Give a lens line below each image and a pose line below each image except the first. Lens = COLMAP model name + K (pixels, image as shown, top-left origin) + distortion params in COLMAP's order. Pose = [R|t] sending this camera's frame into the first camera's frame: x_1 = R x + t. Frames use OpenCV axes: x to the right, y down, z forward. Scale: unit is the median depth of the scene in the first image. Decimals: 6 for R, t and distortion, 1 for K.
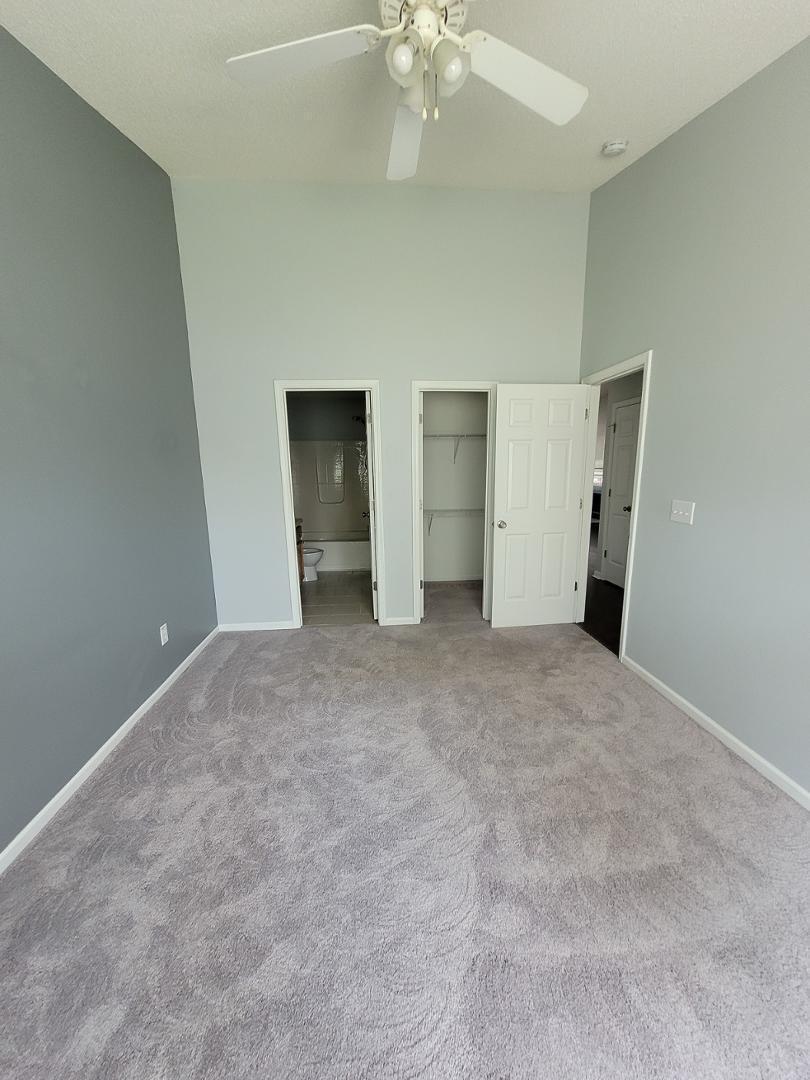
lens RADIAL K [[423.9, 0, 408.1], [0, 423.9, 546.3], [0, 0, 1]] dist [0.002281, -0.000338]
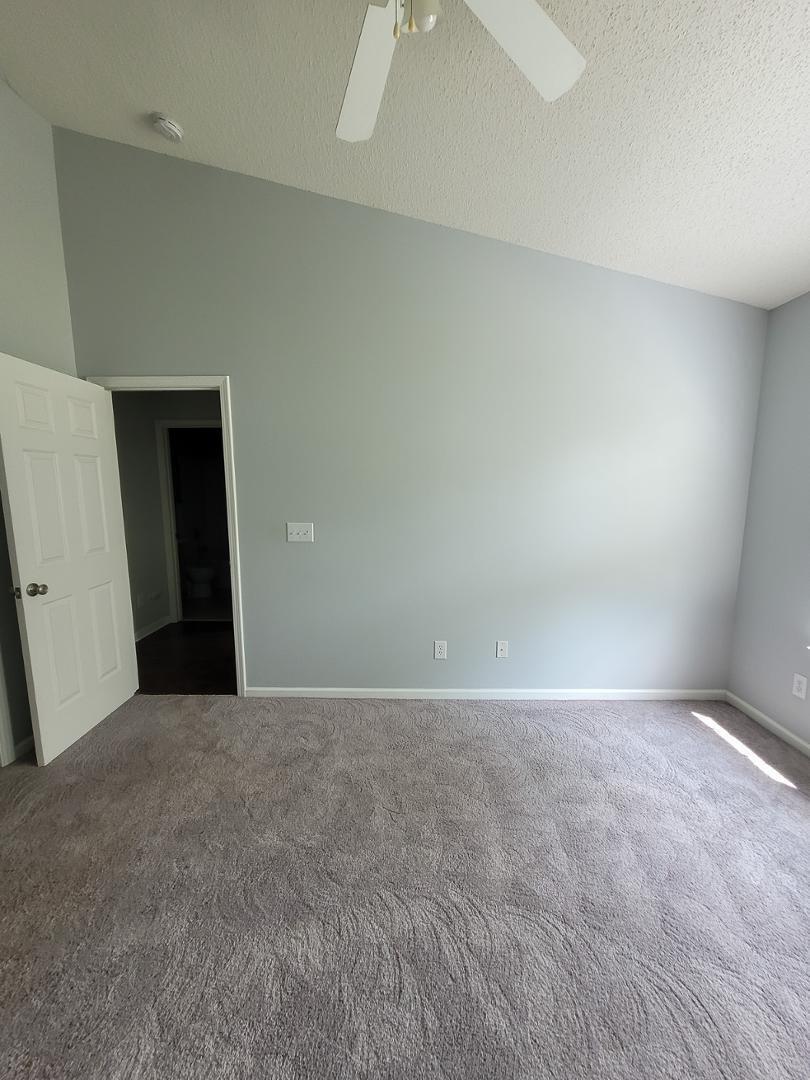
lens RADIAL K [[423.9, 0, 408.1], [0, 423.9, 546.3], [0, 0, 1]] dist [0.002281, -0.000338]
pose [[0.098700, -0.124023, 0.987358, -0.425813], [0.185823, 0.977048, 0.104152, -0.104253], [-0.977613, 0.173194, 0.119481, 0.565991]]
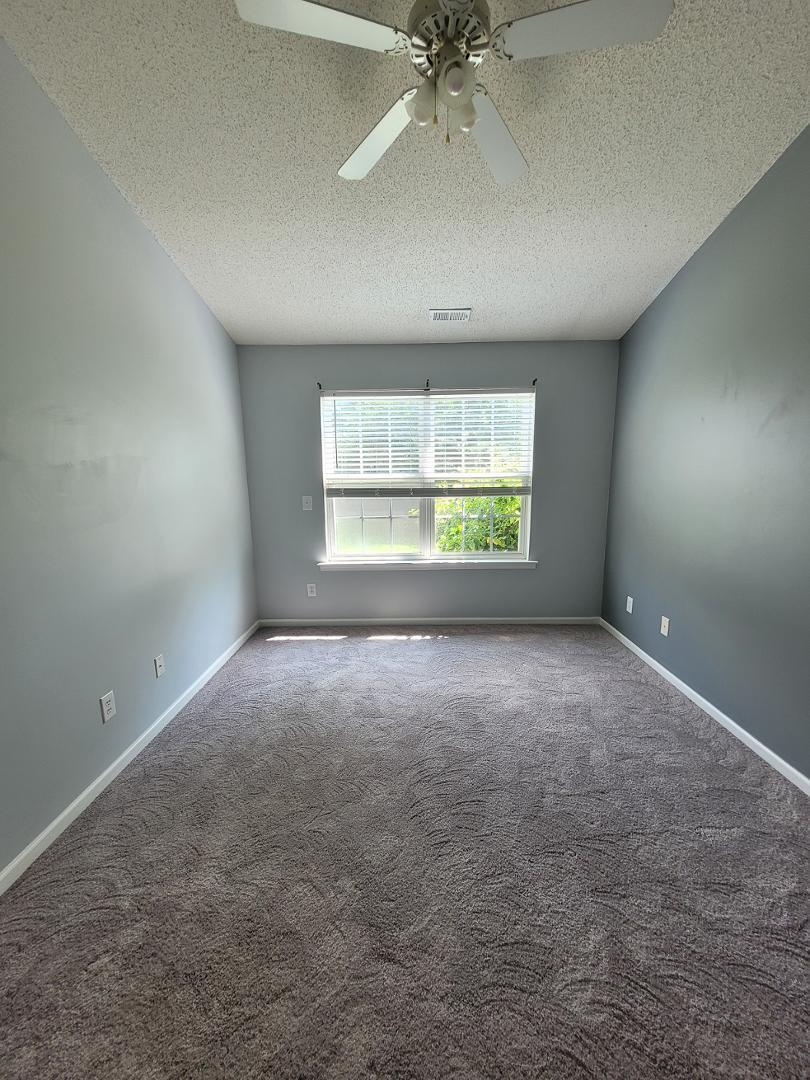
lens RADIAL K [[423.9, 0, 408.1], [0, 423.9, 546.3], [0, 0, 1]] dist [0.002281, -0.000338]
pose [[-0.995850, 0.010202, 0.090438, 0.029273], [0.041518, 0.935201, 0.351675, -0.229956], [-0.080990, 0.353970, -0.931743, 1.241602]]
